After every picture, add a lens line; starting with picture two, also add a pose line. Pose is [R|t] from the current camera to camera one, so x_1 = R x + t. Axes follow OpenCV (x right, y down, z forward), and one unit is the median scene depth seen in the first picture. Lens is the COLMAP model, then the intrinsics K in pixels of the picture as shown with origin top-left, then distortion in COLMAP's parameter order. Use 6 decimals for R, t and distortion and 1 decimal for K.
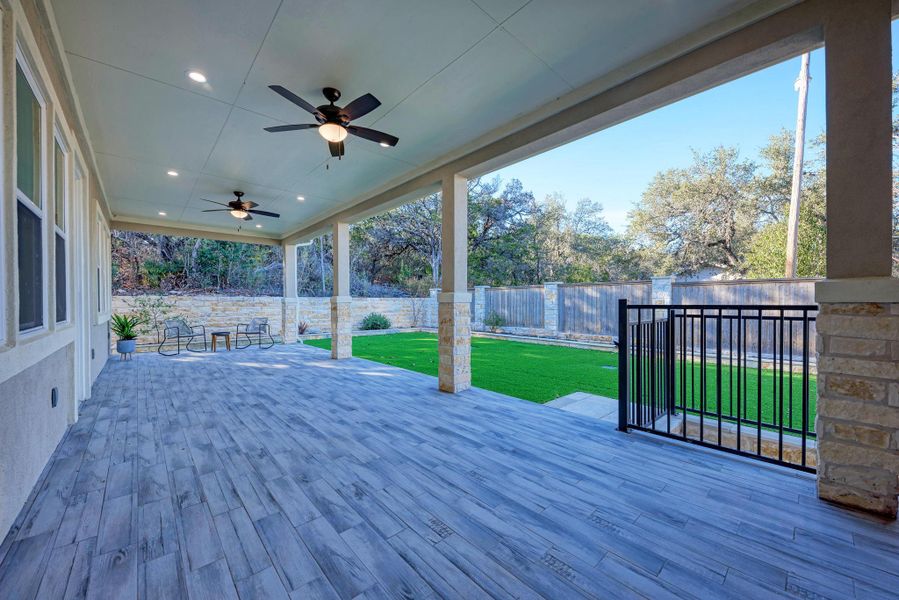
lens RADIAL K [[325.3, 0, 450.7], [0, 325.3, 305.1], [0, 0, 1]] dist [0.019068, -0.006584]
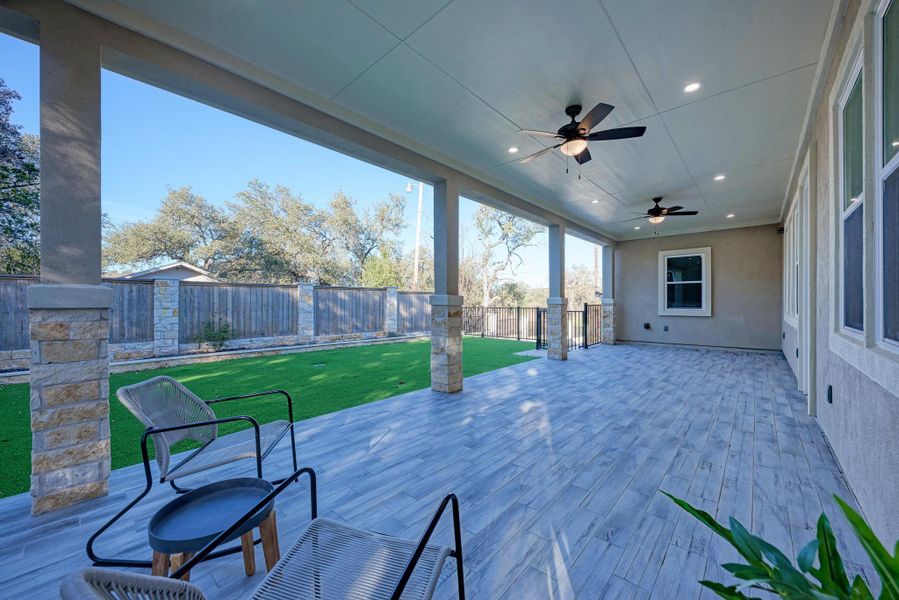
lens RADIAL K [[325.3, 0, 450.7], [0, 325.3, 305.1], [0, 0, 1]] dist [0.019068, -0.006584]
pose [[-0.058951, 0.009843, 0.998212, -0.658645], [0.010358, 0.999904, -0.009248, 0.004473], [-0.998207, 0.009794, -0.059048, 0.683541]]
